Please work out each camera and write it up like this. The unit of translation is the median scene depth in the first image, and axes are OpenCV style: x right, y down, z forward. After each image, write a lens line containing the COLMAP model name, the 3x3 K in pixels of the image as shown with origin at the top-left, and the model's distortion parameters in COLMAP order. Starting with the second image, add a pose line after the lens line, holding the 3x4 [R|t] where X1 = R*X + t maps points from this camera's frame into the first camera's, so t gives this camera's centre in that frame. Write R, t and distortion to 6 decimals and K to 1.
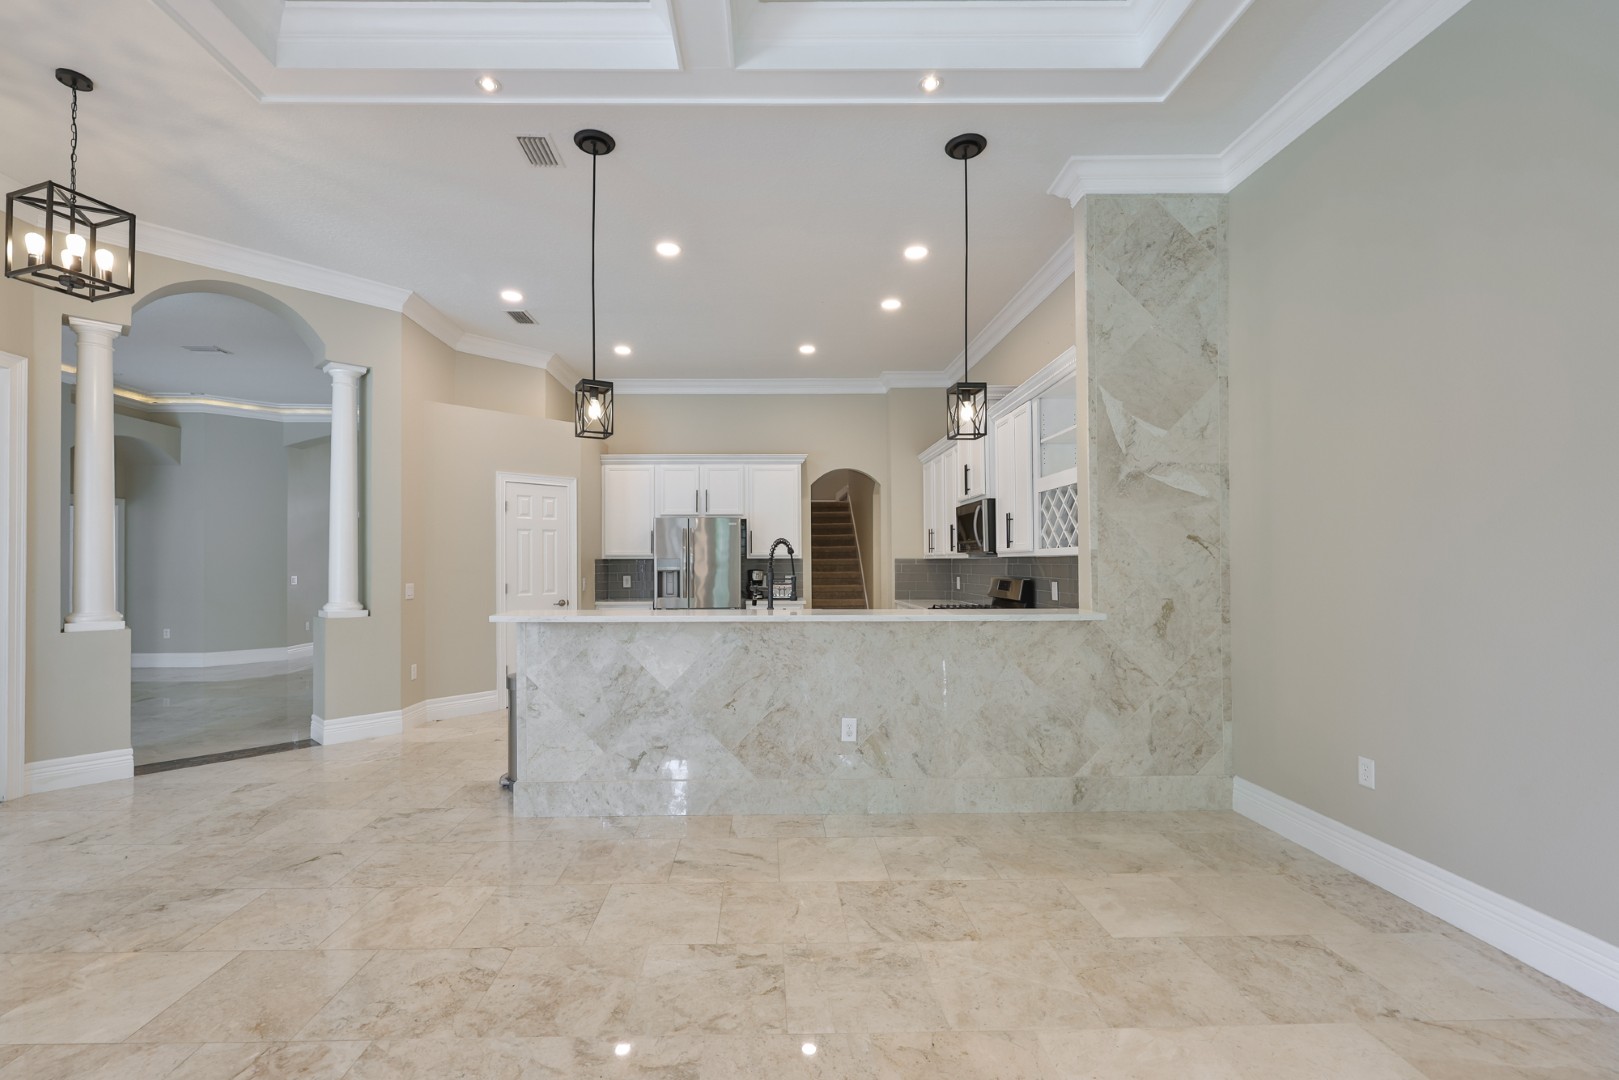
lens RADIAL K [[705.4, 0, 764.6], [0, 705.4, 559.8], [0, 0, 1]] dist [-0.001431, 0.000163]
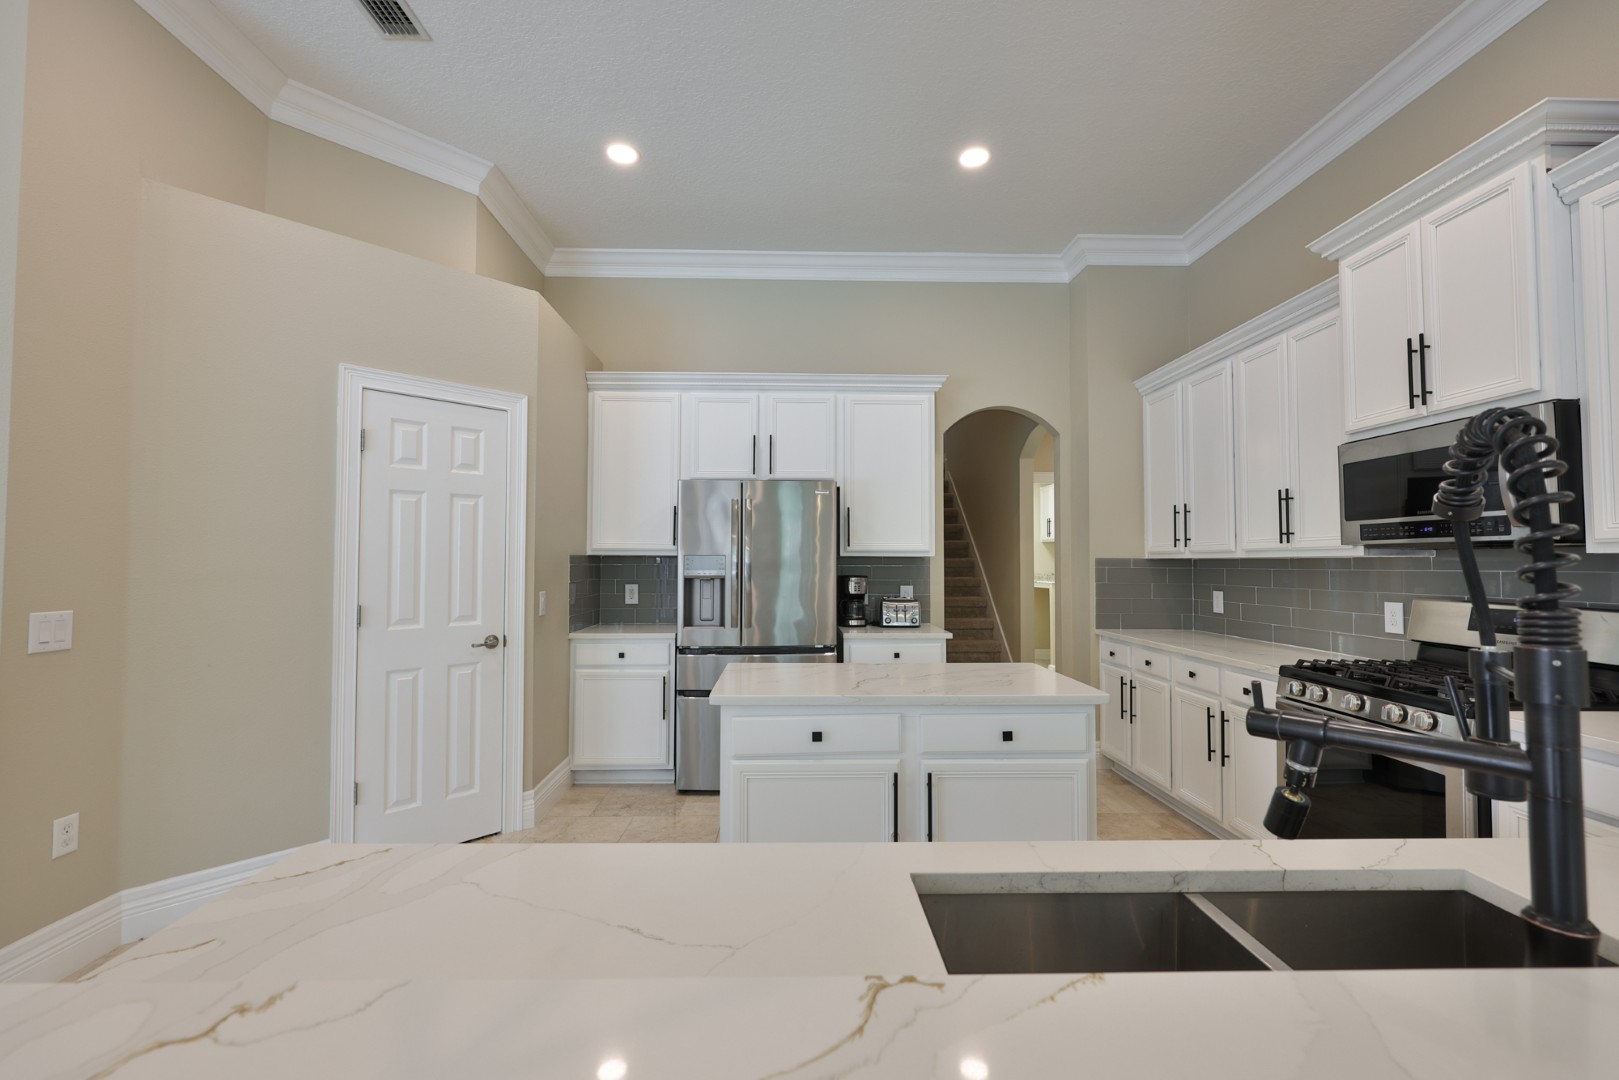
lens RADIAL K [[692.6, 0, 805.3], [0, 692.6, 546.1], [0, 0, 1]] dist [-0.004240, 0.000329]
pose [[0.999646, 0.007125, 0.025649, -0.144115], [-0.006628, 0.999790, -0.019387, 0.002757], [-0.025781, 0.019210, 0.999483, 0.922370]]
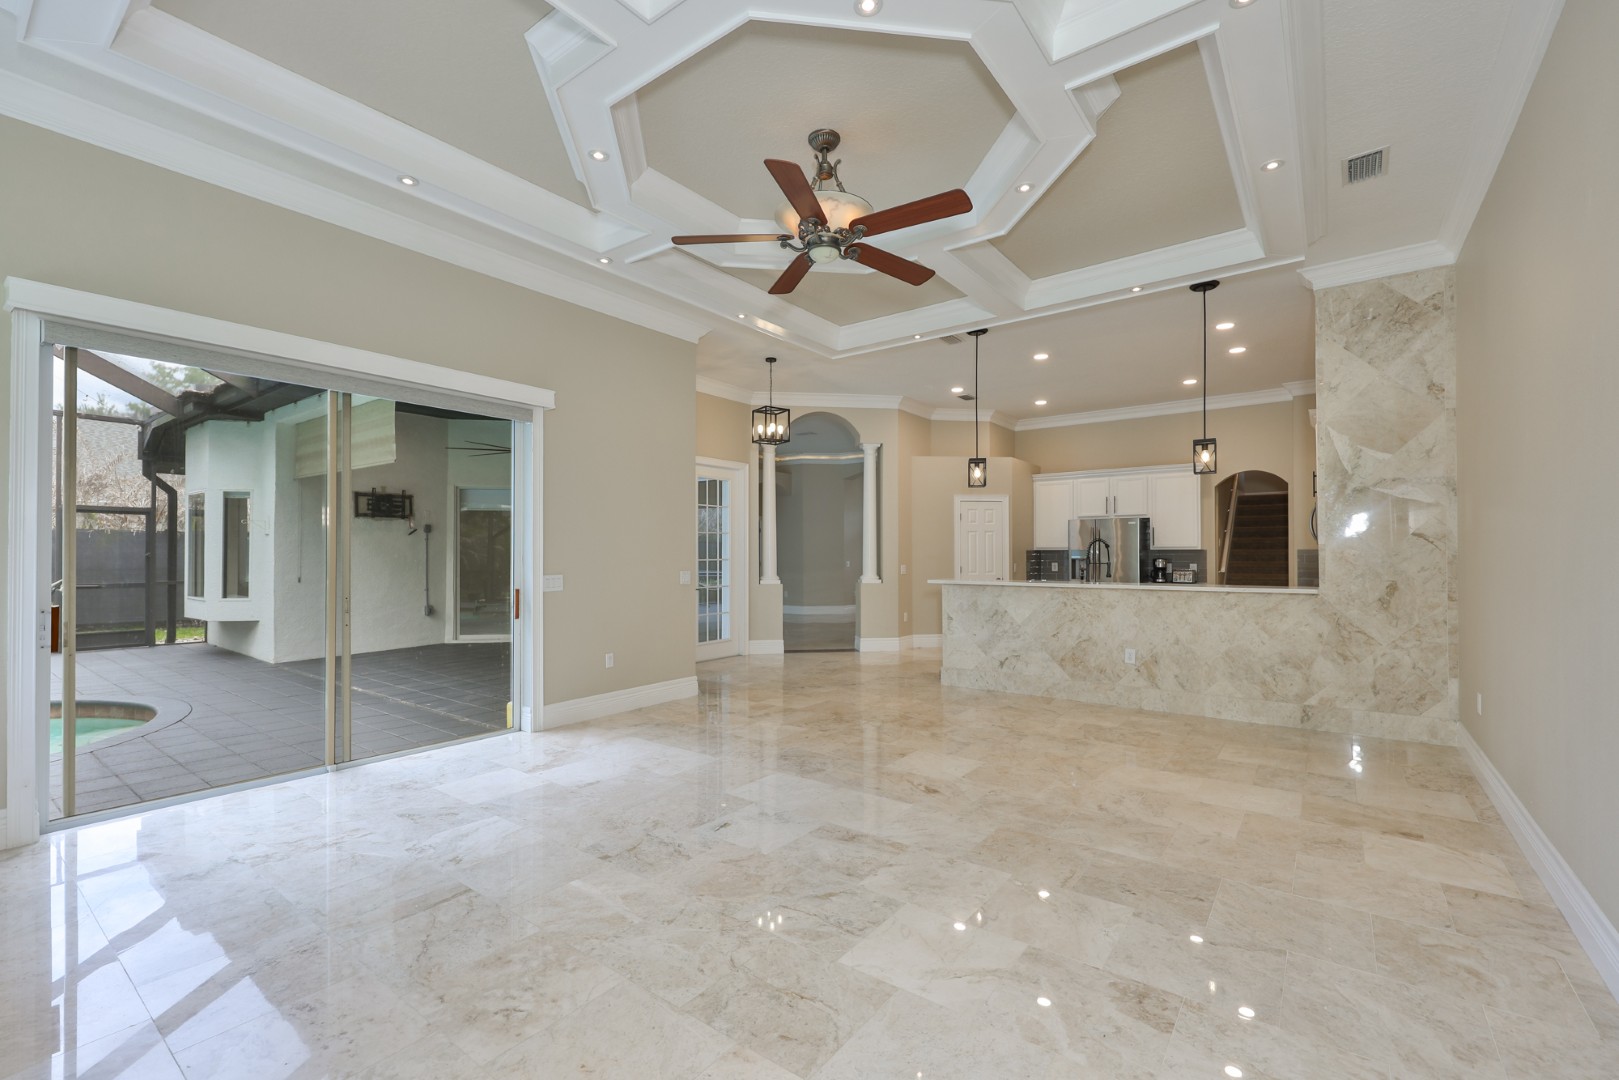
lens RADIAL K [[680.8, 0, 793.3], [0, 680.8, 550.0], [0, 0, 1]] dist [-0.002152, -0.000191]
pose [[0.782766, -0.002024, -0.622312, 0.484263], [0.003099, 0.999995, 0.000646, -0.007253], [0.622308, -0.002434, 0.782769, -0.704986]]
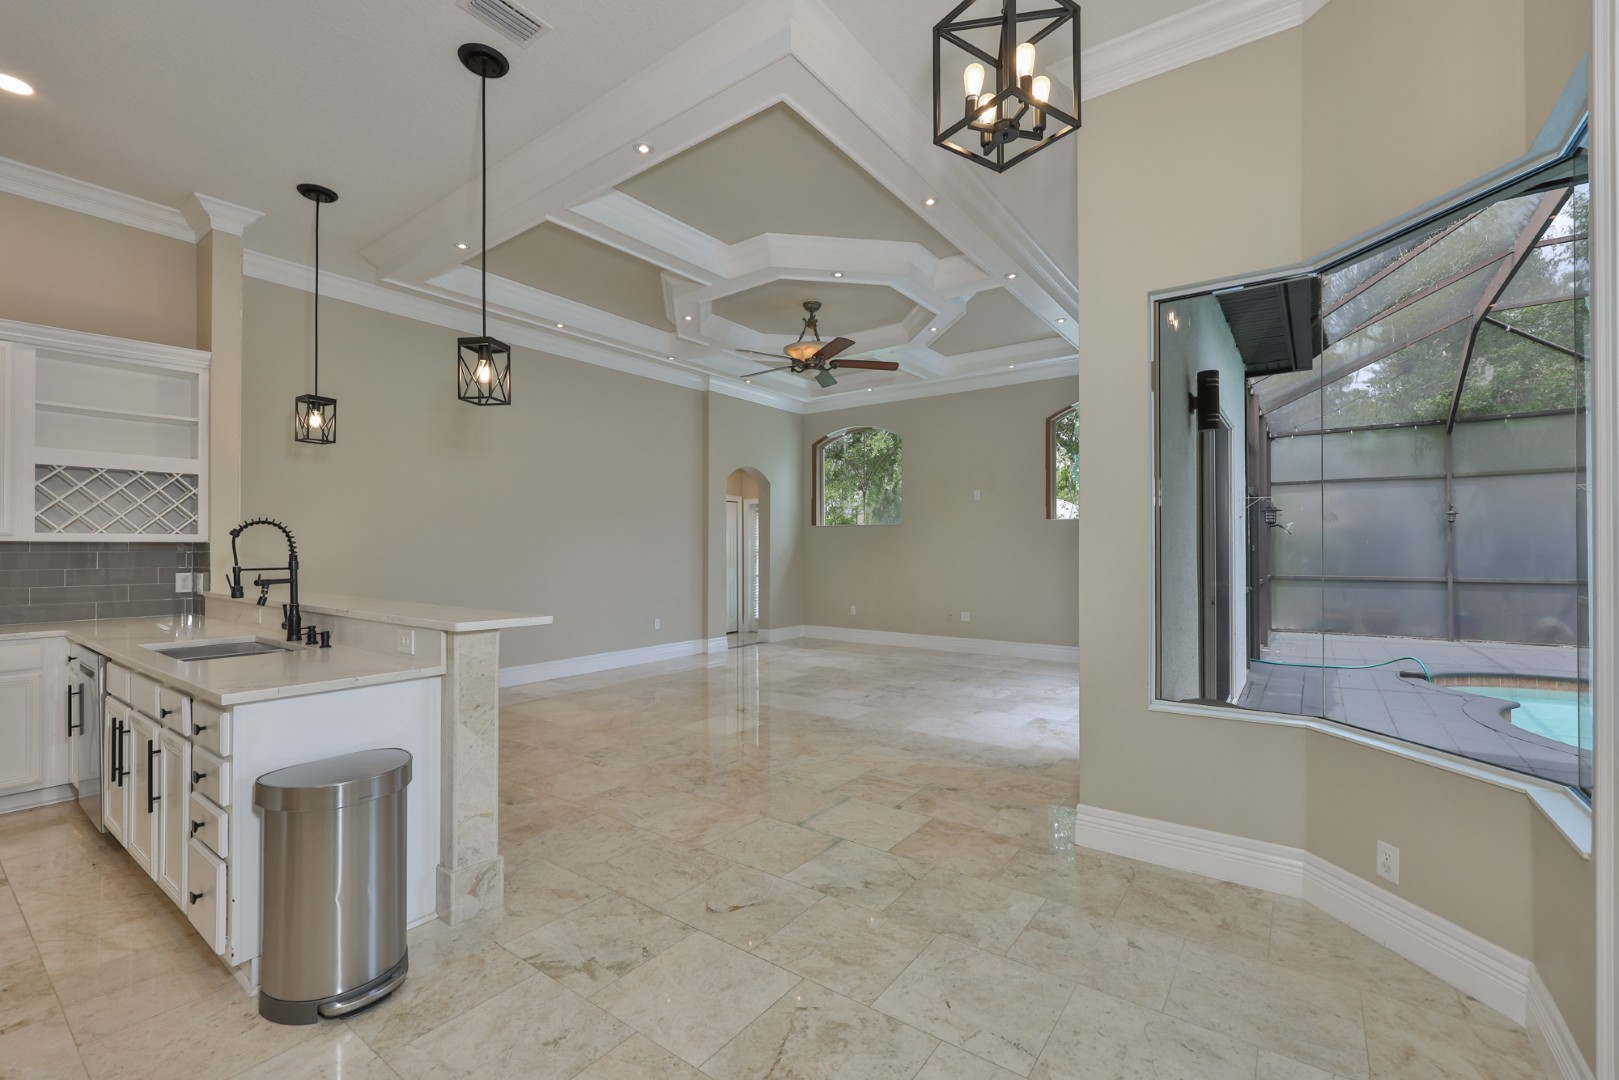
lens RADIAL K [[686.1, 0, 812.9], [0, 686.1, 550.0], [0, 0, 1]] dist [-0.009369, 0.000066]
pose [[-0.811520, -0.000204, 0.584325, -1.011258], [-0.003229, 0.999986, -0.004135, 0.005649], [-0.584316, -0.005242, -0.811509, 1.368147]]
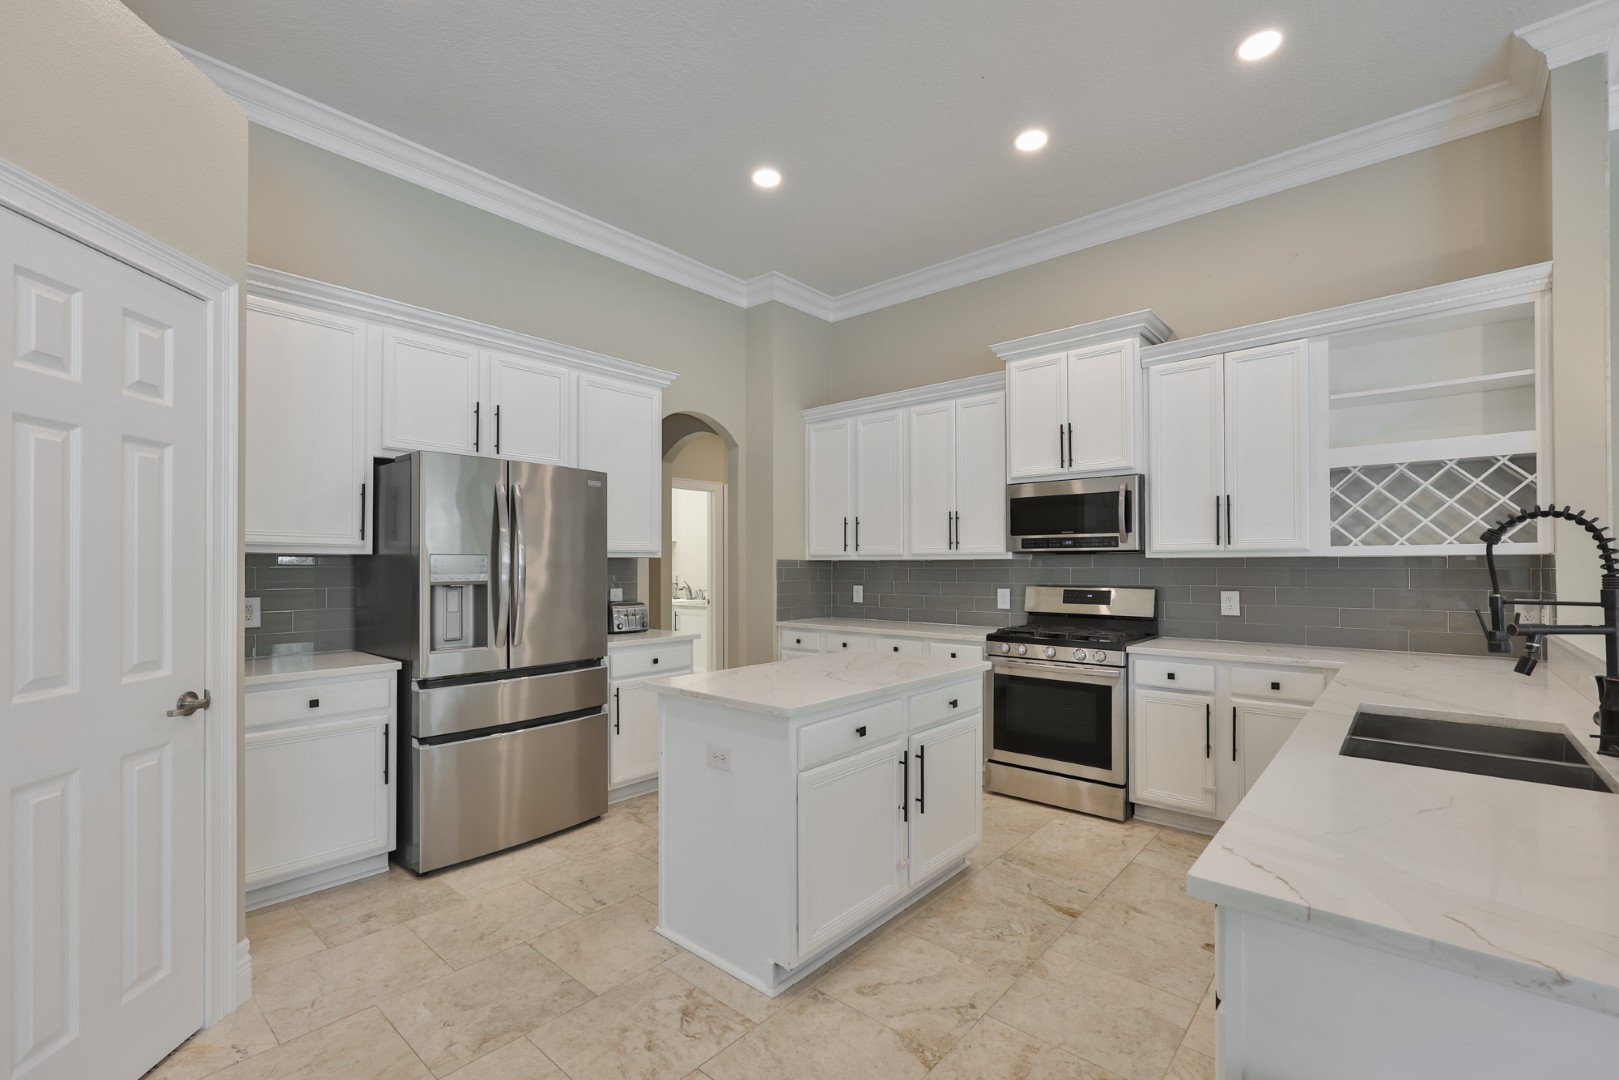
lens RADIAL K [[702.9, 0, 811.8], [0, 702.9, 561.1], [0, 0, 1]] dist [-0.003937, -0.000444]
pose [[0.652143, 0.007673, 0.758057, -0.620585], [-0.006555, 0.999968, -0.004483, 0.006141], [-0.758067, -0.002046, 0.652173, 1.146976]]
